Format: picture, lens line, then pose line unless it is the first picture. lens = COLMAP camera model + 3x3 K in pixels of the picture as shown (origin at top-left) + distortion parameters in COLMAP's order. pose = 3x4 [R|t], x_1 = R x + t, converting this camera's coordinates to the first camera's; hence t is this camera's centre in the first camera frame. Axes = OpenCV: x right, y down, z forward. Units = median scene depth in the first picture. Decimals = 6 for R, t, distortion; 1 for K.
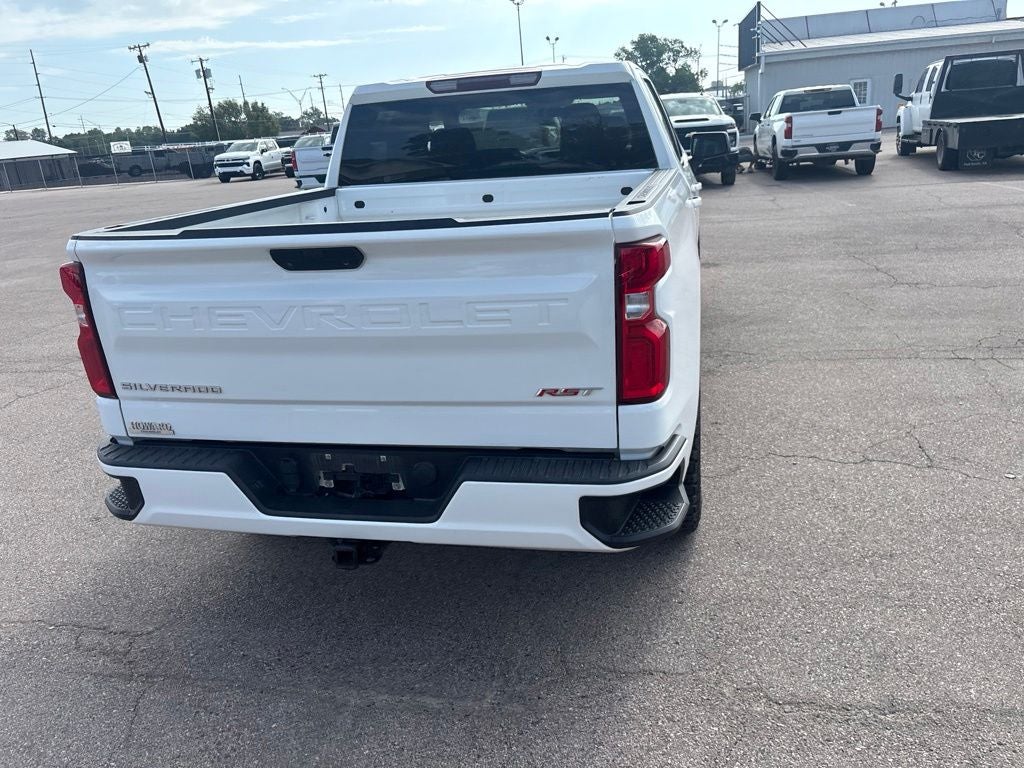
lens RADIAL K [[787.7, 0, 505.4], [0, 787.7, 383.1], [0, 0, 1]] dist [0.061967, -0.063200]
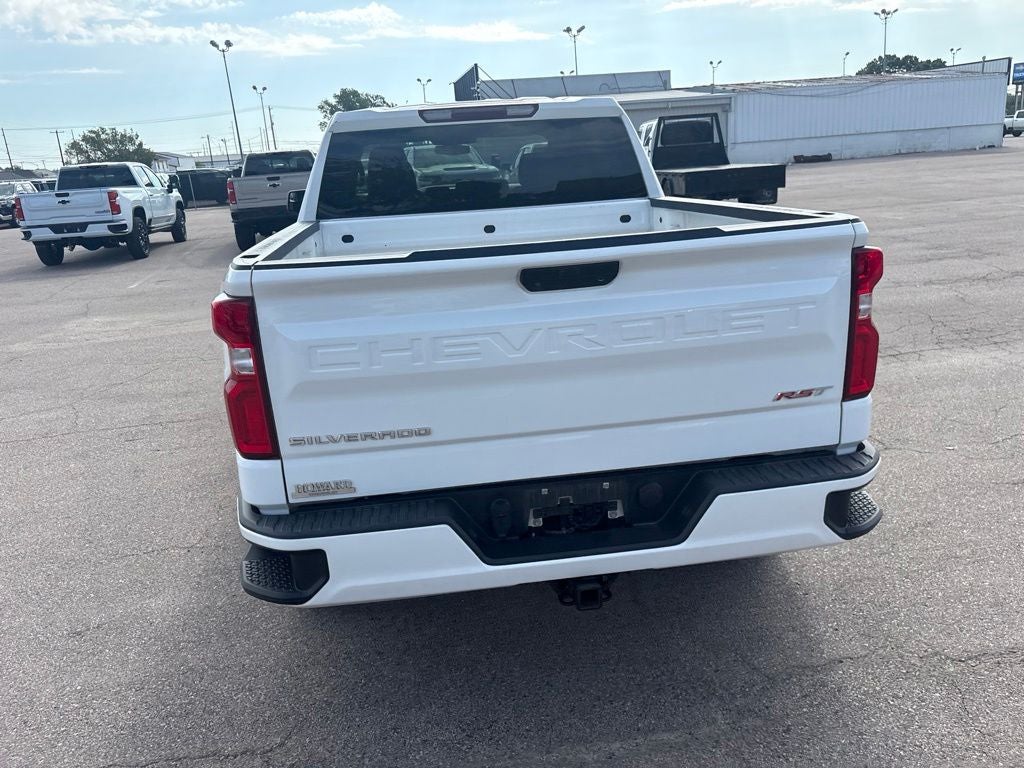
lens RADIAL K [[789.0, 0, 508.4], [0, 789.0, 378.7], [0, 0, 1]] dist [0.061085, -0.063324]
pose [[0.935538, -0.082923, 0.343355, -0.365229], [0.105181, 0.993357, -0.046682, 0.000043], [-0.337203, 0.079787, 0.938045, 0.088152]]
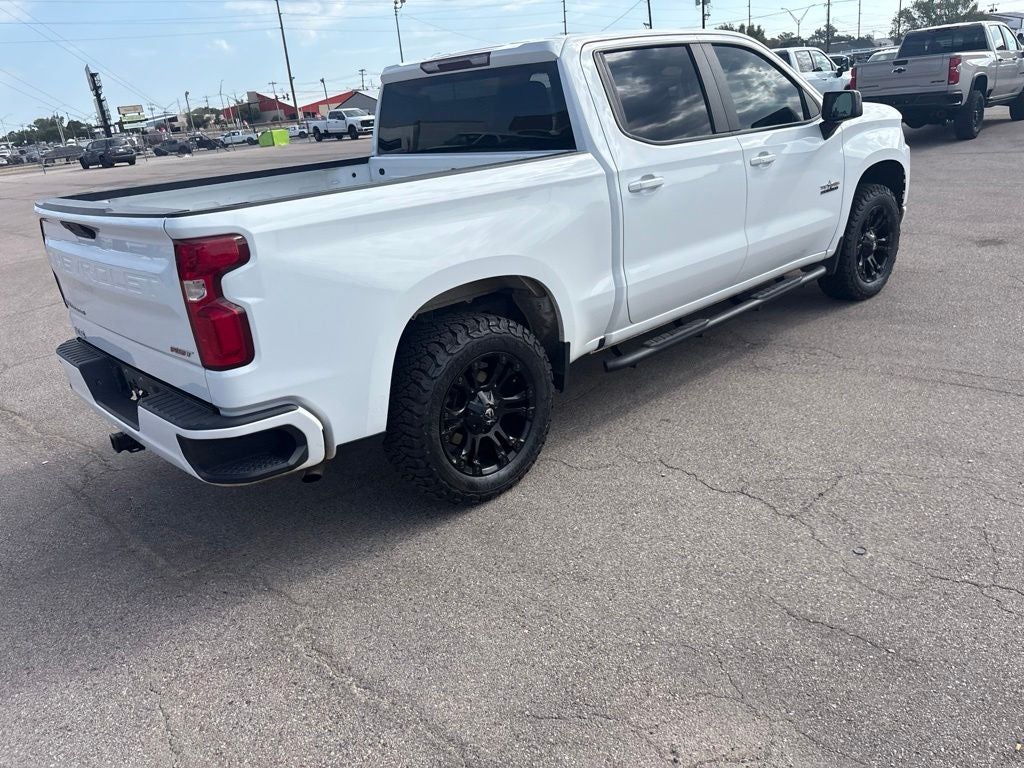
lens RADIAL K [[794.0, 0, 502.6], [0, 794.0, 382.0], [0, 0, 1]] dist [0.040598, -0.044065]
pose [[0.827164, 0.180556, -0.532164, 0.686924], [-0.135867, 0.983139, 0.122382, -0.096213], [0.545289, -0.028926, 0.837749, 0.118215]]
